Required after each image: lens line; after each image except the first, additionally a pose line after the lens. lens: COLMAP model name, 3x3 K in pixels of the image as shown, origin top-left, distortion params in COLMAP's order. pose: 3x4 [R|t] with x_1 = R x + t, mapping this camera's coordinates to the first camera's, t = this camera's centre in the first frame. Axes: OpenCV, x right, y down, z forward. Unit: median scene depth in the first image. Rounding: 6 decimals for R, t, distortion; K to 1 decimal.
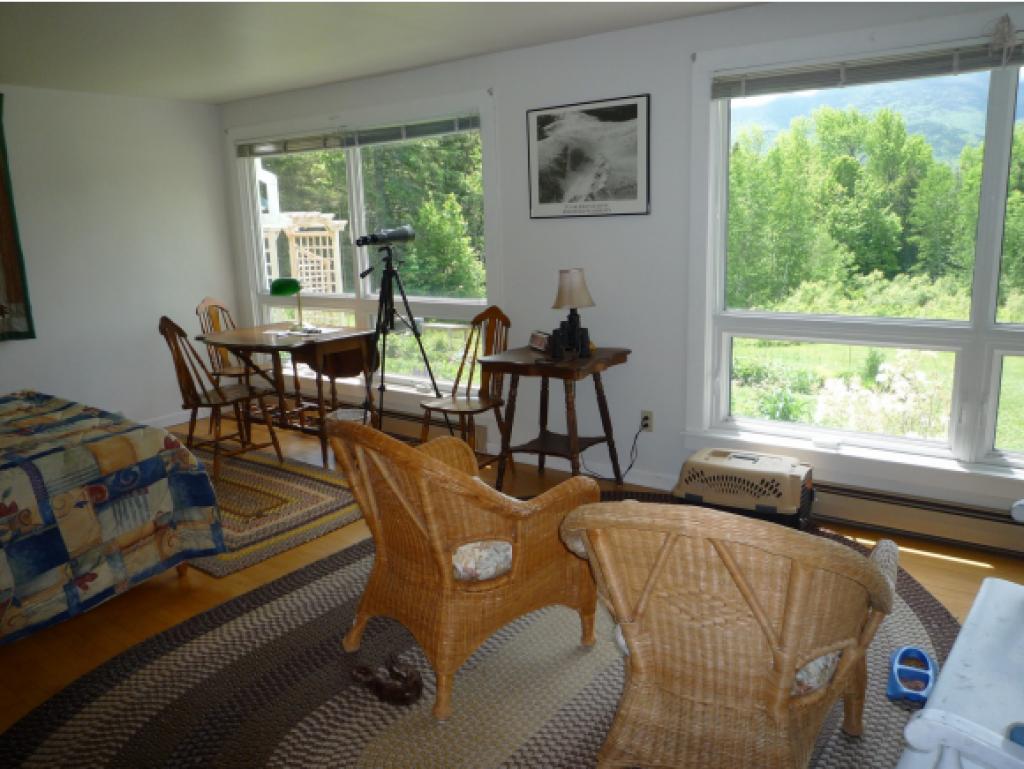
lens RADIAL K [[765.6, 0, 518.5], [0, 765.6, 384.1], [0, 0, 1]] dist [-0.067457, 0.035204]
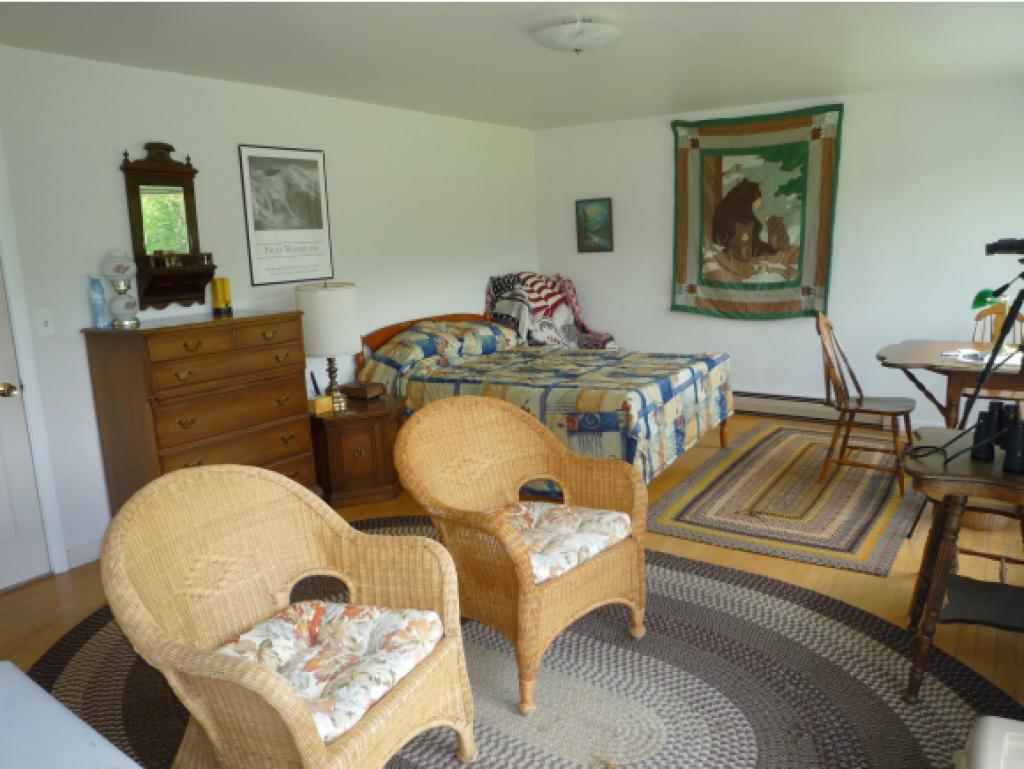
lens RADIAL K [[765.6, 0, 518.5], [0, 765.6, 384.1], [0, 0, 1]] dist [-0.067457, 0.035204]
pose [[0.043388, 0.220692, -0.974378, 0.585214], [-0.179791, 0.961098, 0.209678, -0.148221], [0.982748, 0.166087, 0.081378, 0.555243]]
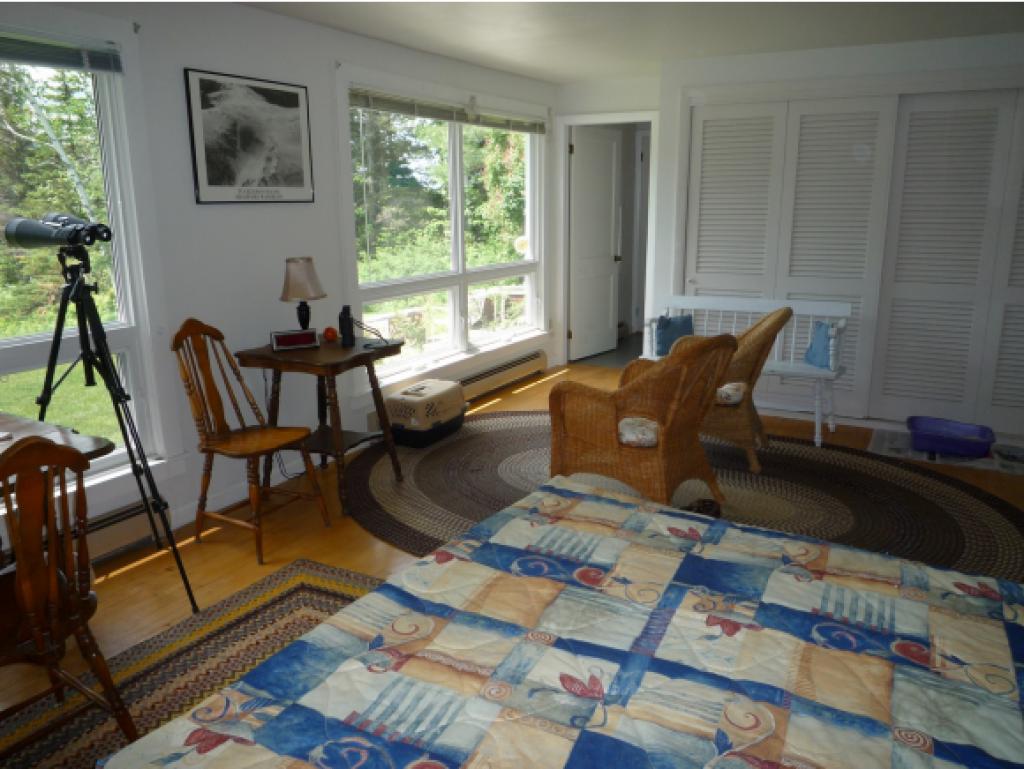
lens RADIAL K [[765.6, 0, 518.5], [0, 765.6, 384.1], [0, 0, 1]] dist [-0.067457, 0.035204]
pose [[-0.124046, -0.192153, 0.973494, -0.898001], [0.228400, 0.949199, 0.216461, -0.141839], [-0.965632, 0.249197, -0.073857, 0.838880]]
